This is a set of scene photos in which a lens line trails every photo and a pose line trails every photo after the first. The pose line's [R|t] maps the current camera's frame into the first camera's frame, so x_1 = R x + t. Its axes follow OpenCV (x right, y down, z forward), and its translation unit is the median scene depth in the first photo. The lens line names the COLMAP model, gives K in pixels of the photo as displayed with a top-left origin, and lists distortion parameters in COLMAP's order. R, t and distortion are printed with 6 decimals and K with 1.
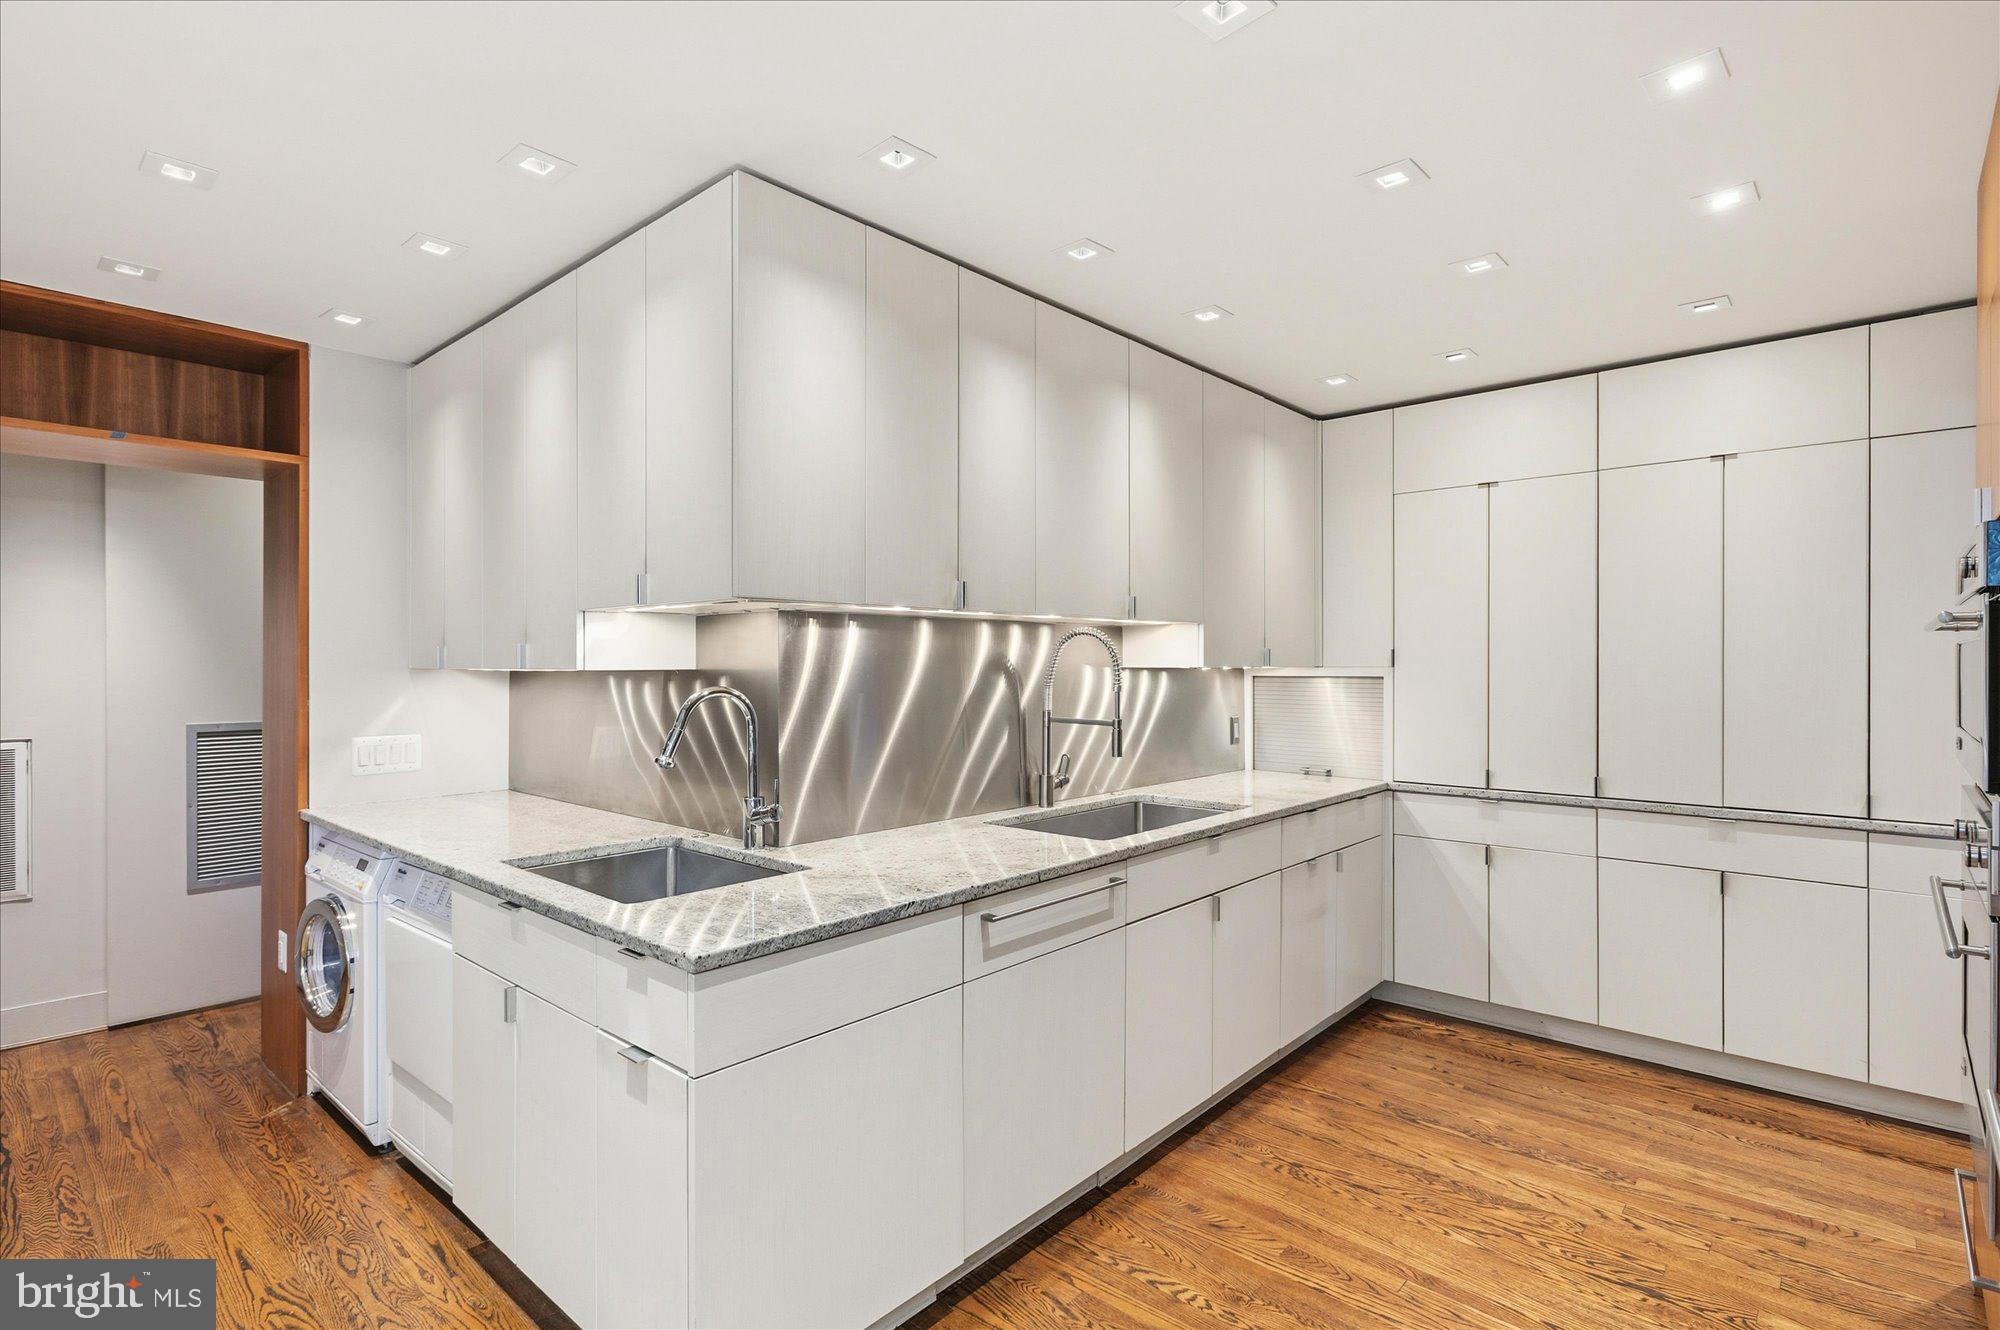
lens RADIAL K [[962.5, 0, 990.7], [0, 962.5, 663.7], [0, 0, 1]] dist [-0.002345, -0.000944]
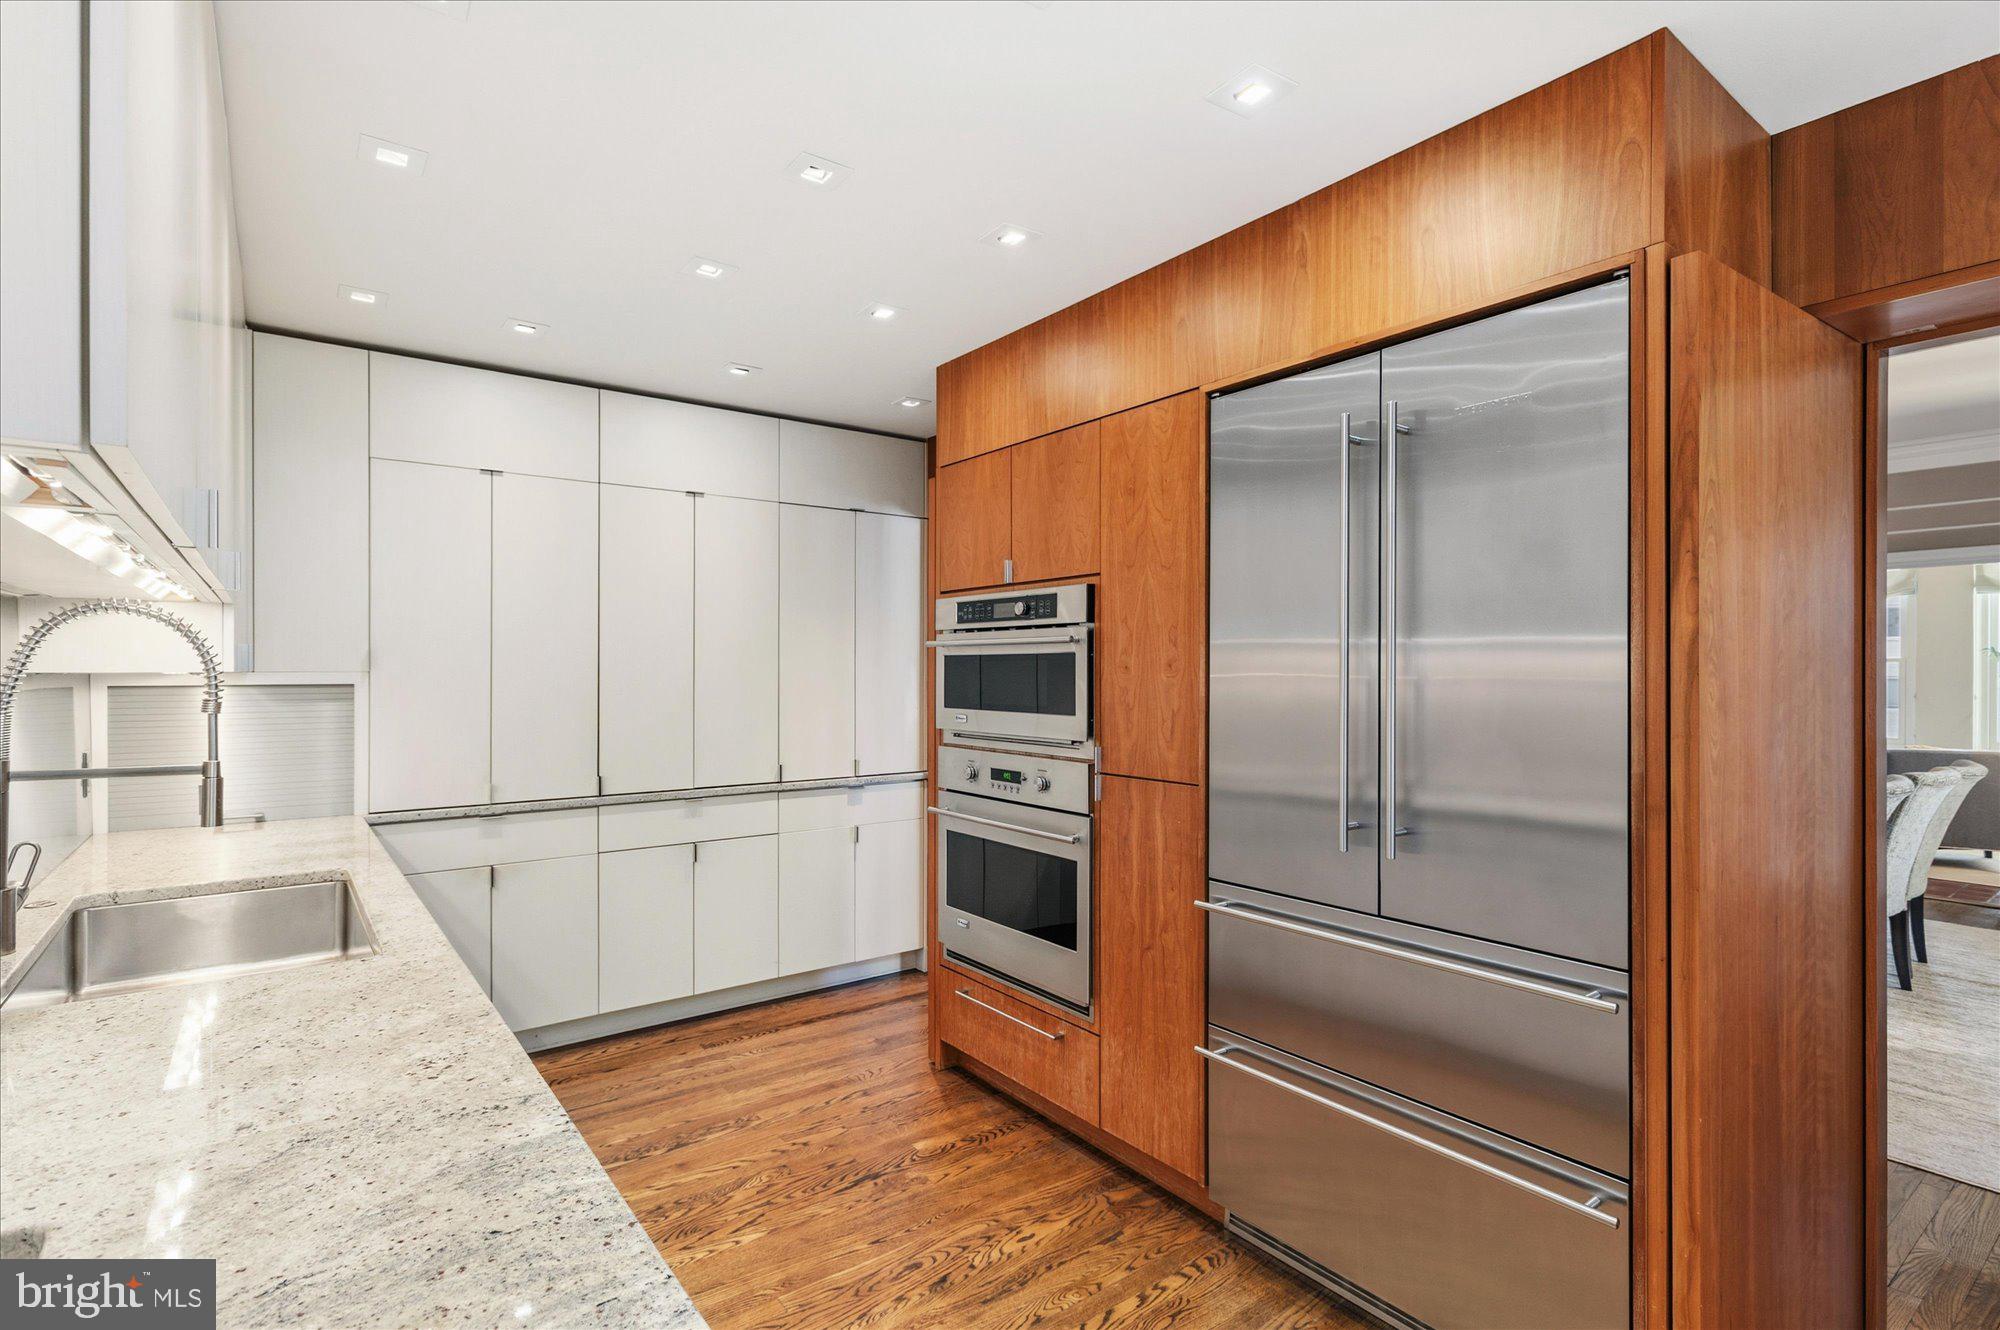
lens RADIAL K [[962.5, 0, 990.7], [0, 962.5, 663.7], [0, 0, 1]] dist [-0.002345, -0.000944]
pose [[0.187131, 0.005199, 0.982321, -0.336641], [-0.000556, 0.999986, -0.005187, 0.001000], [-0.982335, 0.000424, 0.187131, 0.413614]]
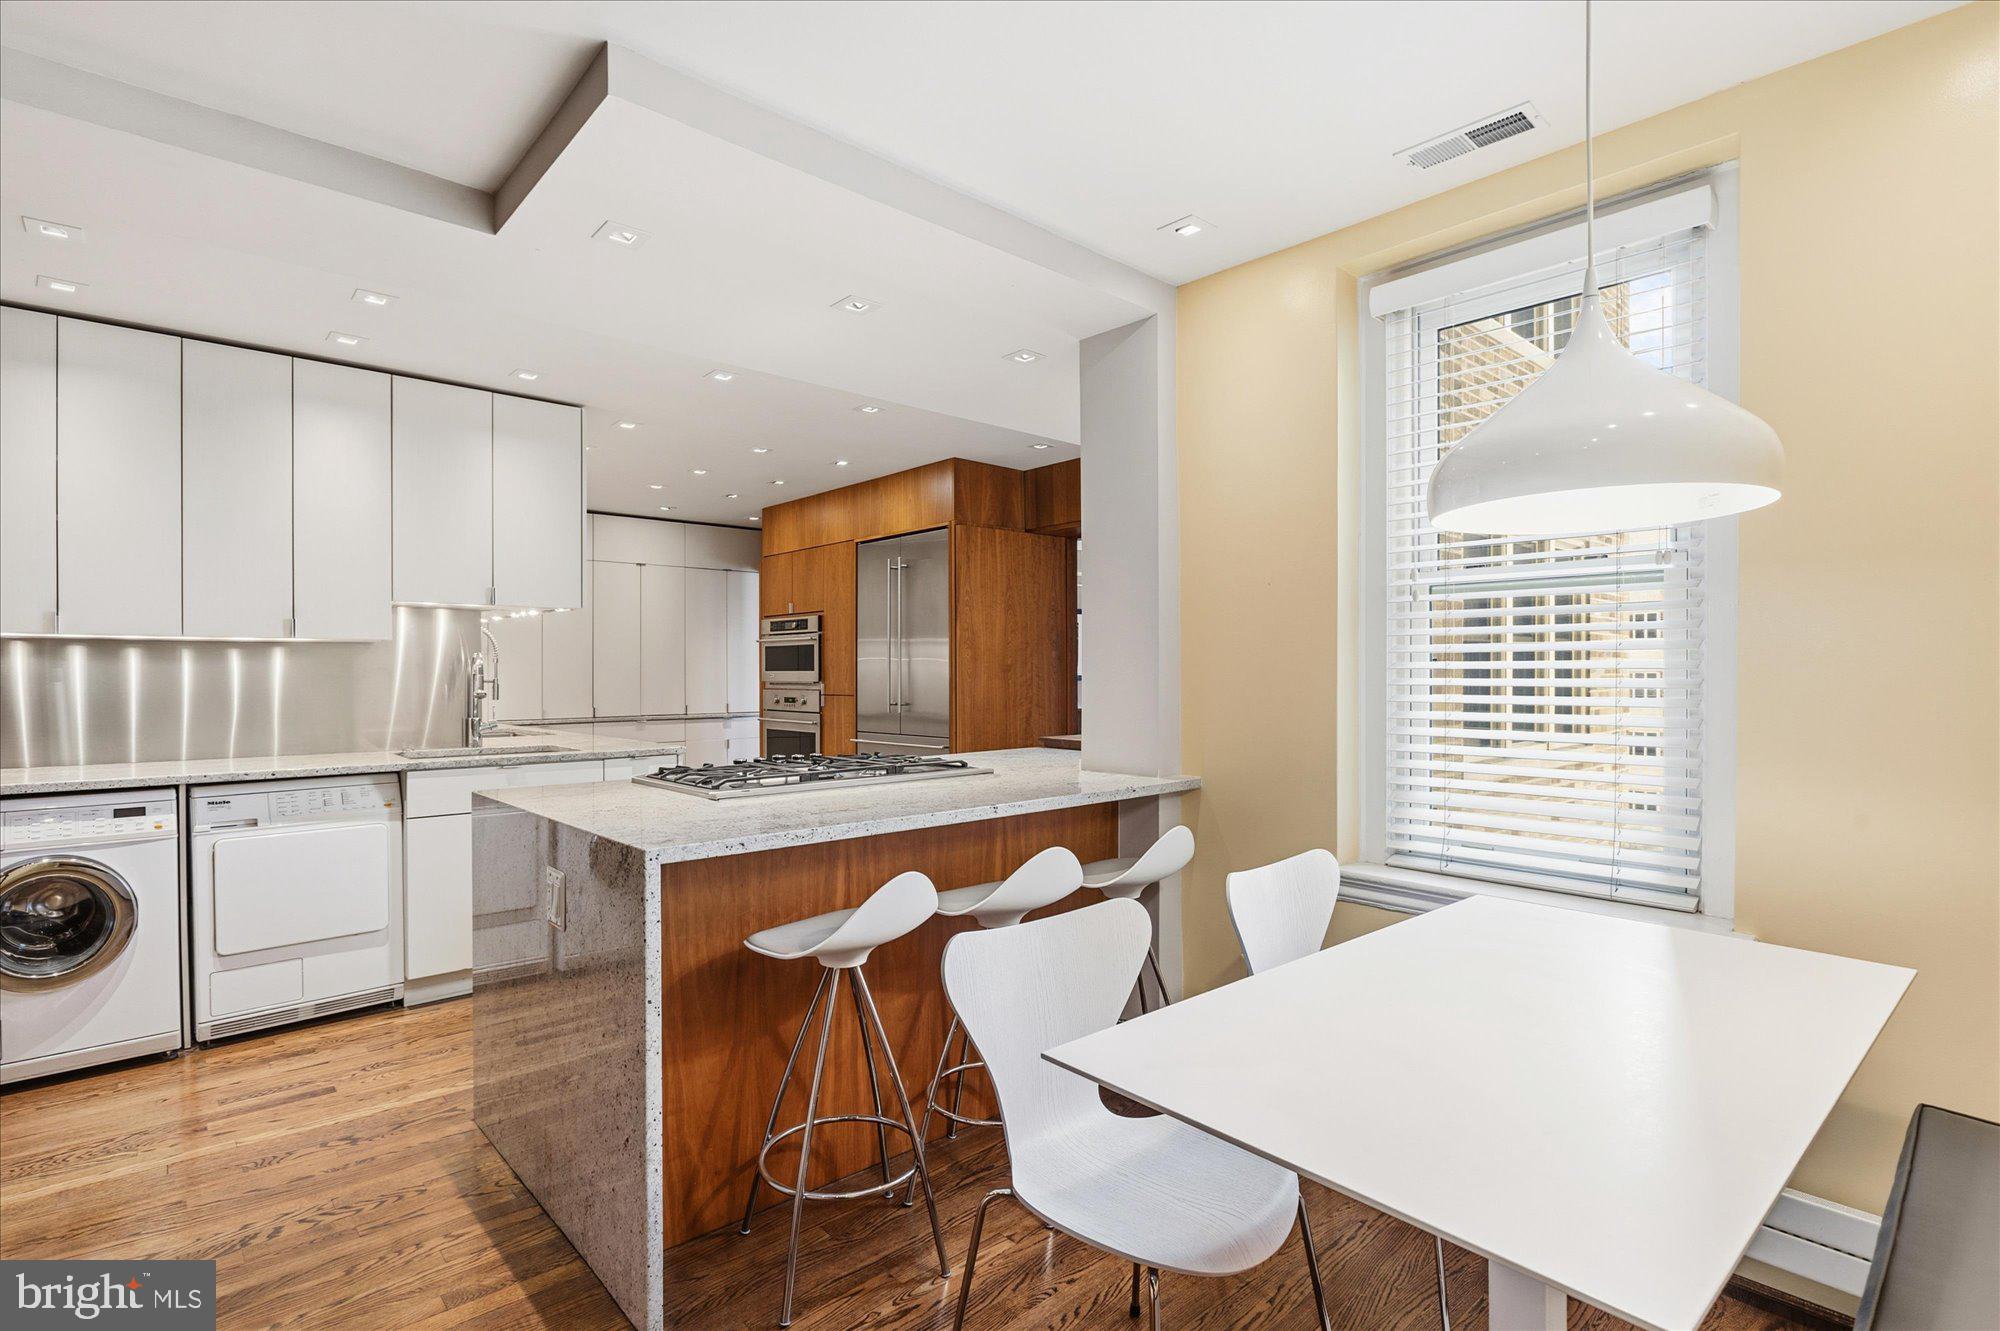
lens RADIAL K [[974.0, 0, 993.8], [0, 974.0, 662.2], [0, 0, 1]] dist [0.009804, 0.000426]
pose [[0.098878, 0.008523, 0.995063, -1.474070], [0.002952, 0.999956, -0.008858, 0.043273], [-0.995095, 0.003813, 0.098848, -0.075944]]
